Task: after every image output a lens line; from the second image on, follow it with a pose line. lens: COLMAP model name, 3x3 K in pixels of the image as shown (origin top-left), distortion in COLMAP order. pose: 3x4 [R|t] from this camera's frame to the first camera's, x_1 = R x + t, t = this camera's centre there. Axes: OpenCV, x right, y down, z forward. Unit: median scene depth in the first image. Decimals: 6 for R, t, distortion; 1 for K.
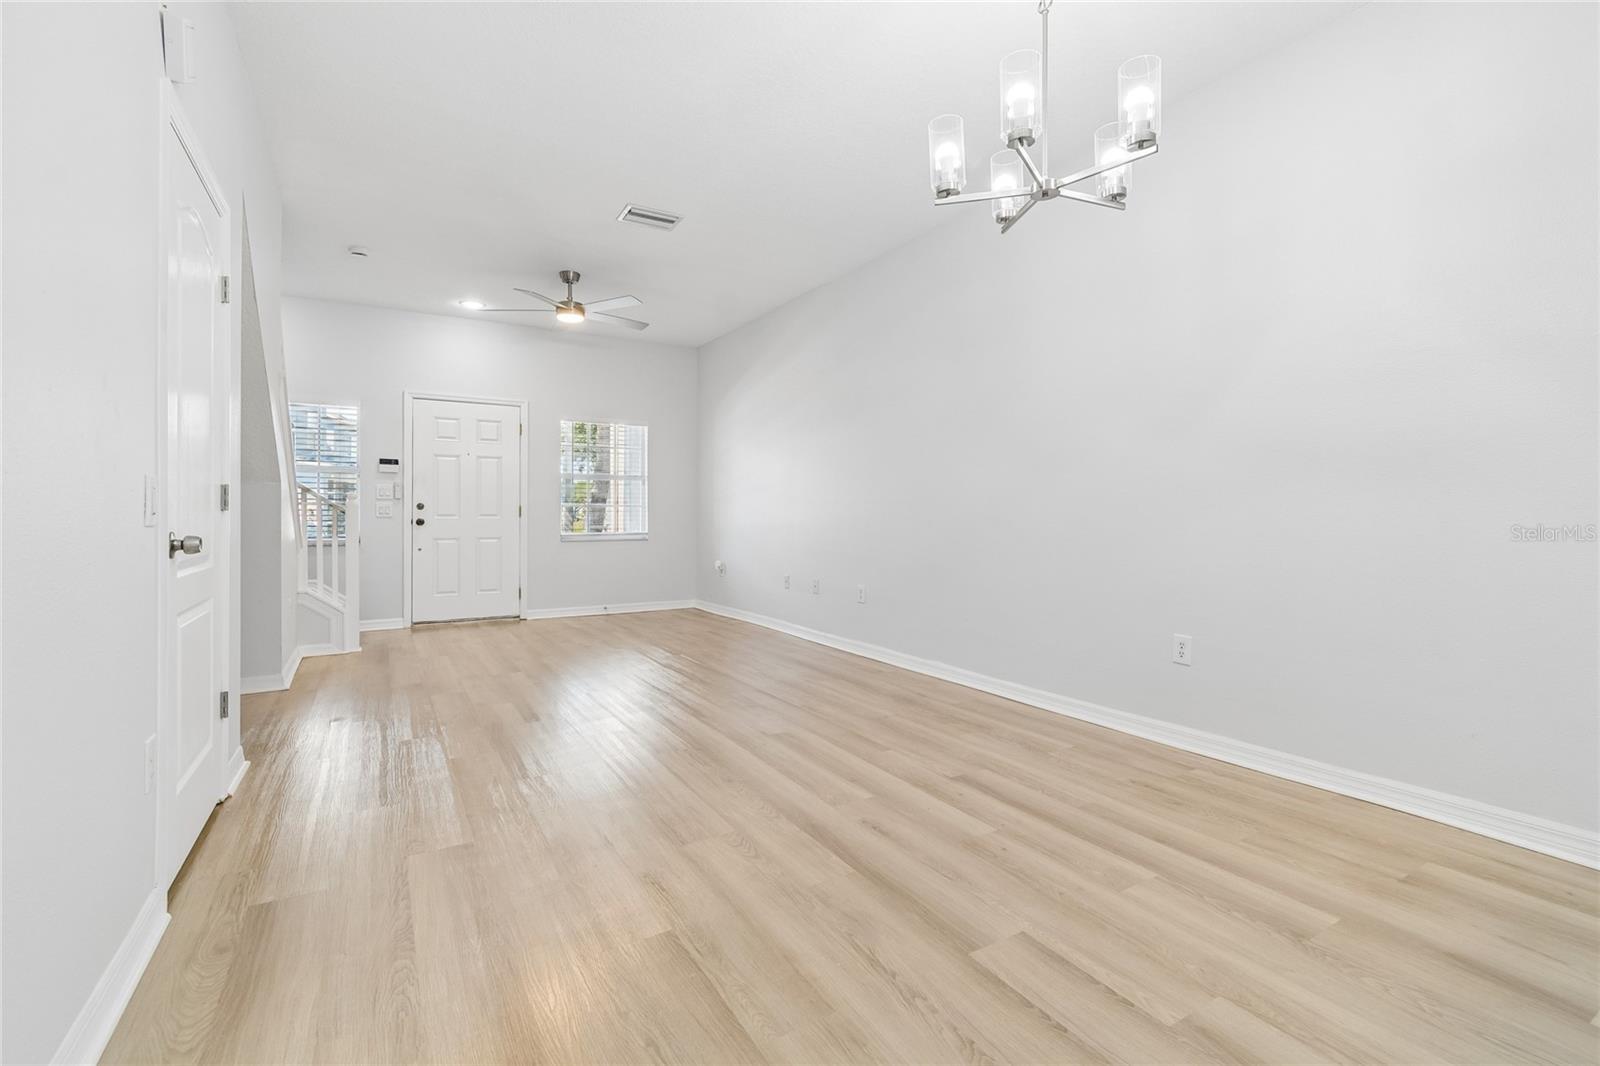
lens RADIAL K [[705.0, 0, 800.2], [0, 705.0, 518.5], [0, 0, 1]] dist [0.002270, -0.002620]
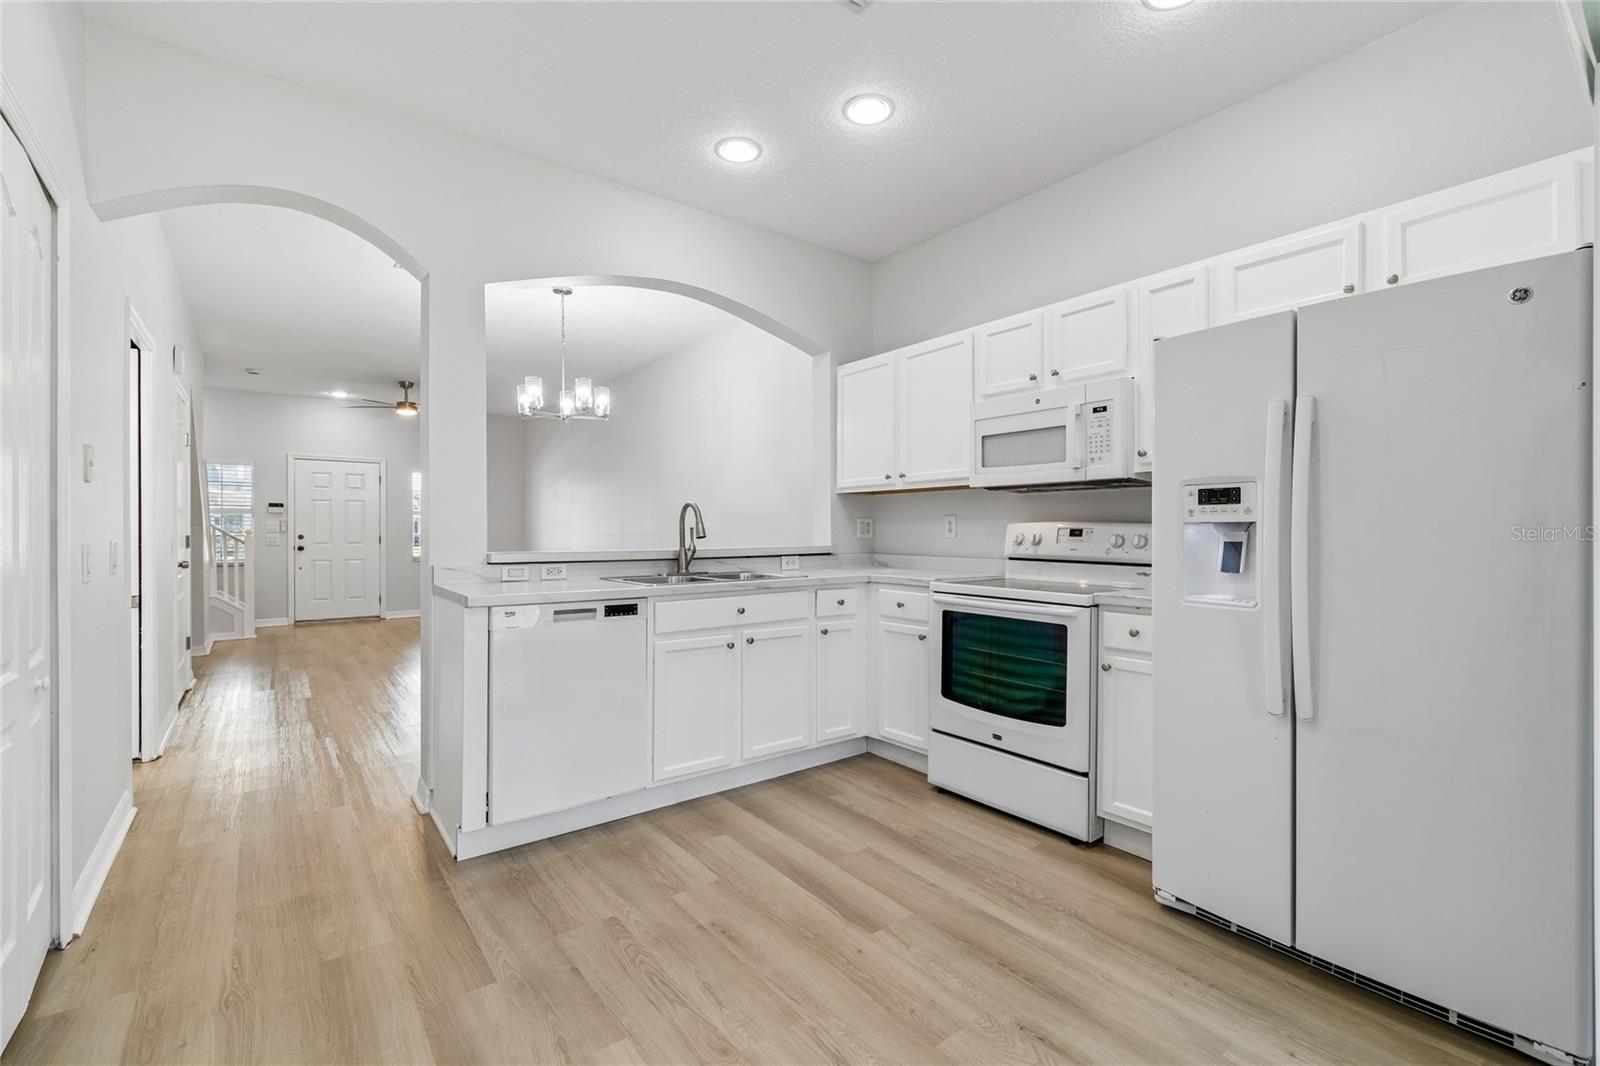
lens RADIAL K [[705.0, 0, 806.4], [0, 705.0, 534.0], [0, 0, 1]] dist [0.002270, -0.002620]
pose [[0.993407, -0.005272, 0.114518, 0.302636], [0.005454, 0.999984, -0.001277, -0.016964], [-0.114509, 0.001893, 0.993420, -0.512870]]
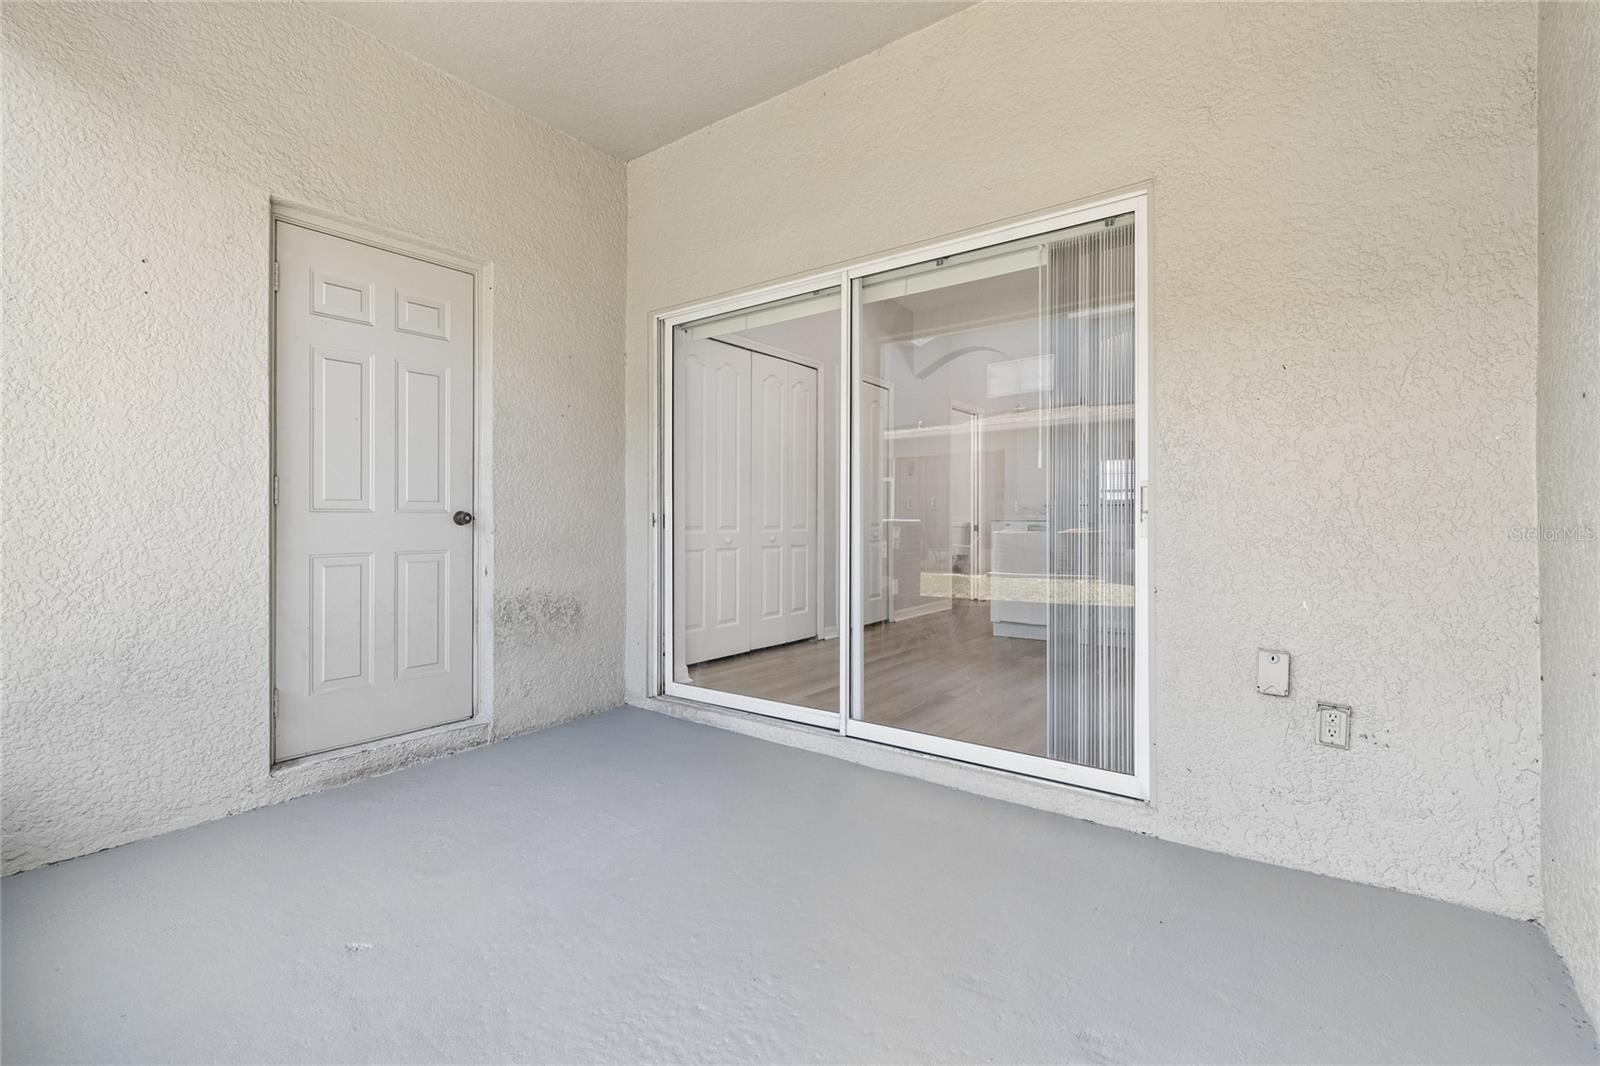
lens RADIAL K [[705.0, 0, 812.7], [0, 705.0, 518.9], [0, 0, 1]] dist [0.002270, -0.002620]
pose [[0.377384, -0.003281, -0.926051, 0.913057], [-0.002525, 0.999986, -0.004572, 0.026357], [0.926053, 0.004064, 0.377371, -0.646278]]
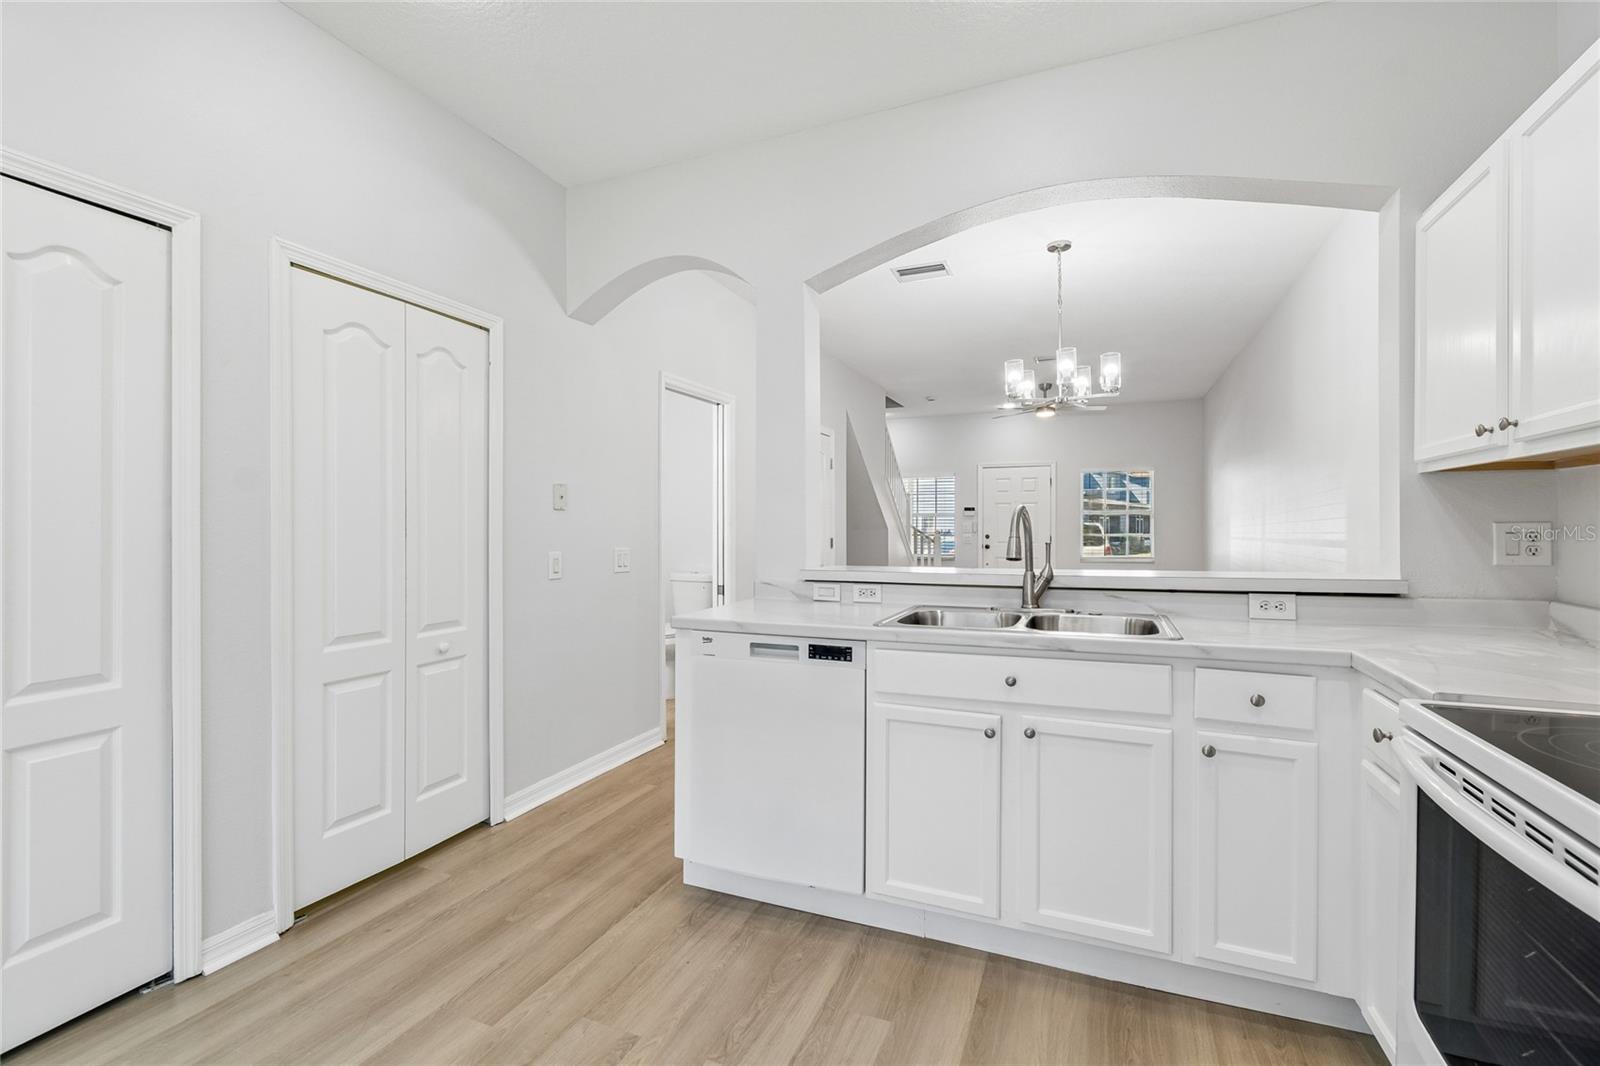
lens RADIAL K [[705.0, 0, 808.7], [0, 705.0, 530.5], [0, 0, 1]] dist [0.002270, -0.002620]
pose [[0.590115, -0.001432, -0.807318, 0.519387], [0.000587, 0.999999, -0.001344, -0.030183], [0.807319, 0.000320, 0.590116, -0.259163]]
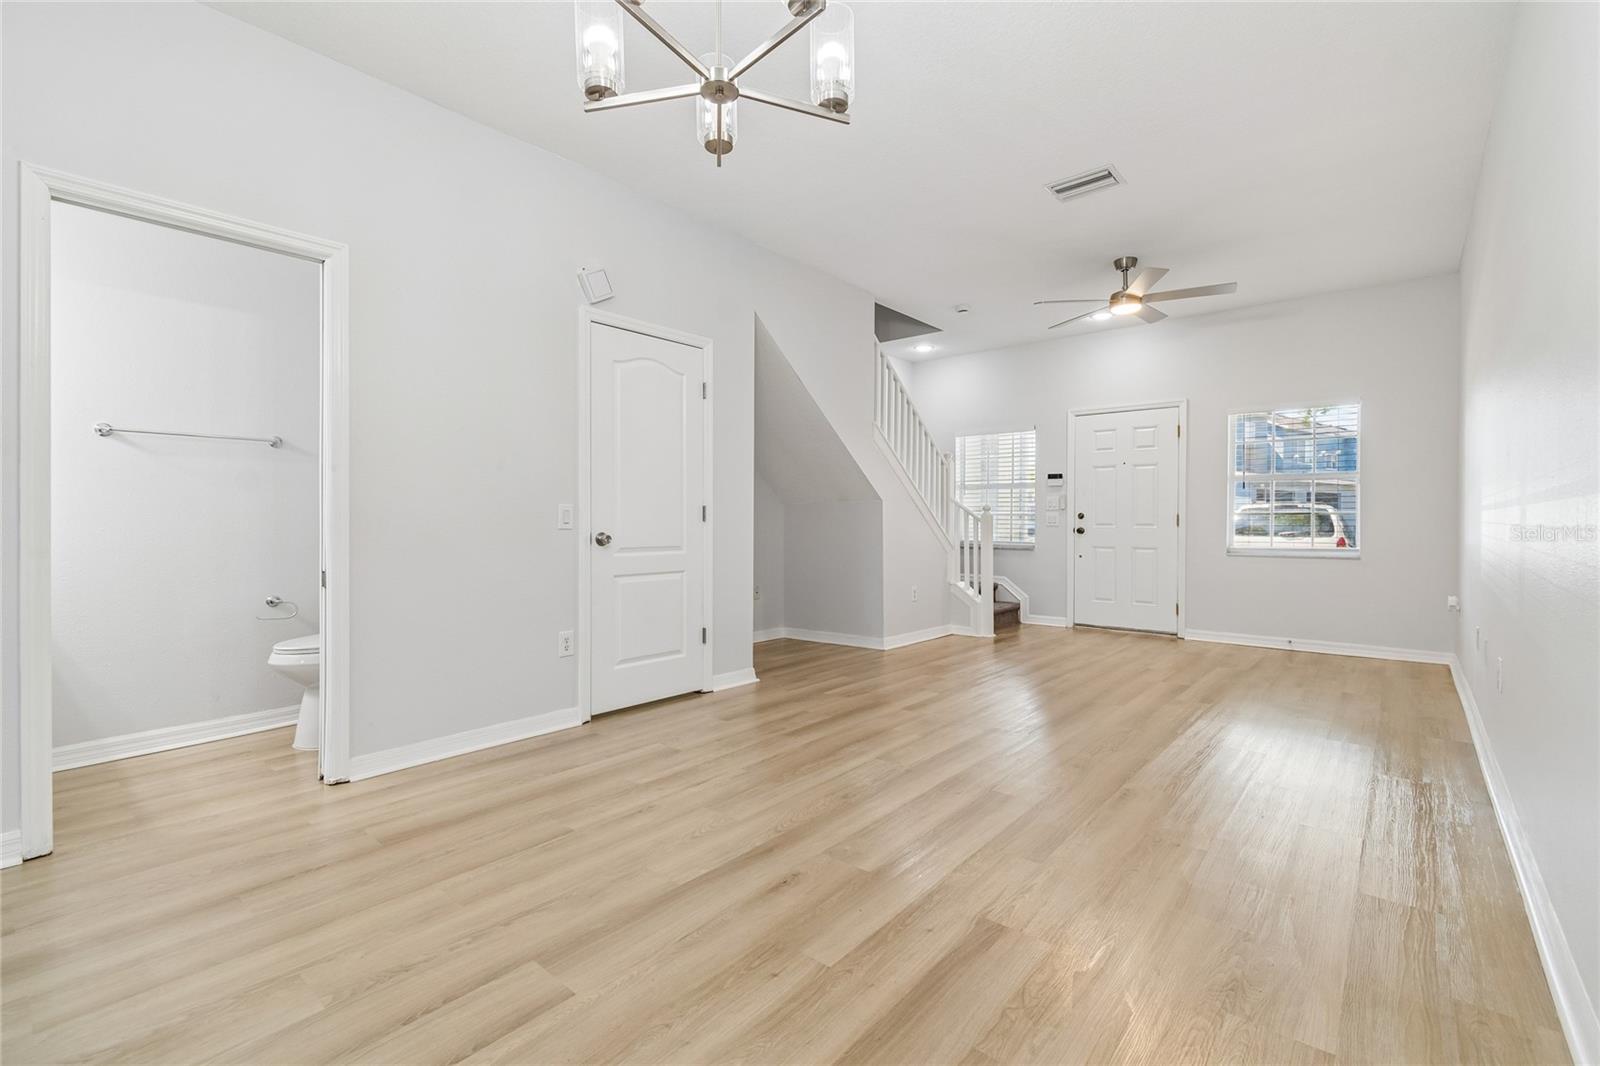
lens RADIAL K [[705.0, 0, 813.2], [0, 705.0, 523.2], [0, 0, 1]] dist [0.002270, -0.002620]
pose [[0.323547, -0.000477, -0.946212, 0.359428], [-0.004530, 0.999988, -0.002053, -0.002391], [0.946201, 0.004950, 0.323541, 0.284789]]
